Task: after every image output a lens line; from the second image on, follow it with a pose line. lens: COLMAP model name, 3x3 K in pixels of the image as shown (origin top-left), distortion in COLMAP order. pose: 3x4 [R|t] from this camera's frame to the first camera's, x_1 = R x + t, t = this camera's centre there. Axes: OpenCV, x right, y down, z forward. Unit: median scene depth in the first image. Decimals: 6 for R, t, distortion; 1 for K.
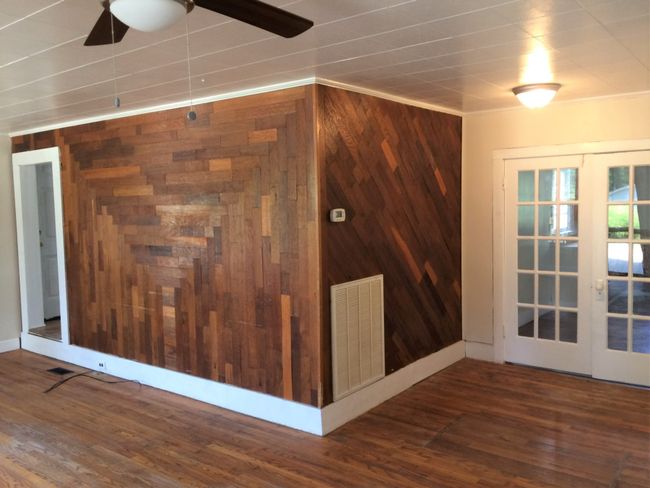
lens RADIAL K [[558.7, 0, 325.2], [0, 558.7, 237.3], [0, 0, 1]] dist [0.052566, -0.039007]
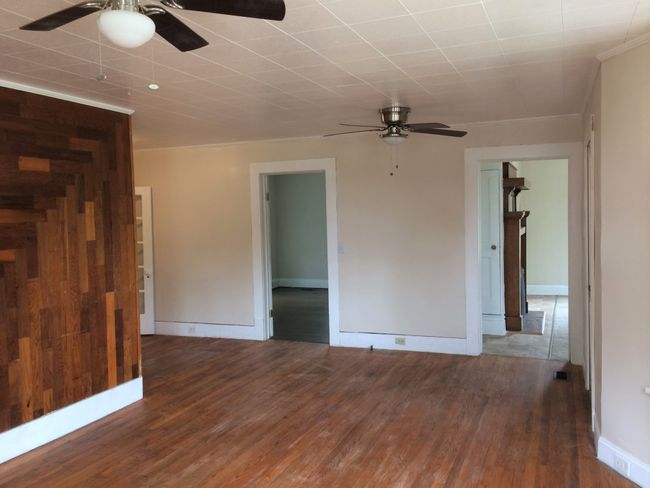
lens RADIAL K [[558.7, 0, 325.0], [0, 558.7, 245.1], [0, 0, 1]] dist [0.052566, -0.039007]
pose [[-0.254374, -0.026306, 0.966748, -1.246282], [0.089325, 0.994718, 0.050570, -0.008578], [-0.962972, 0.099219, -0.250681, 0.852784]]
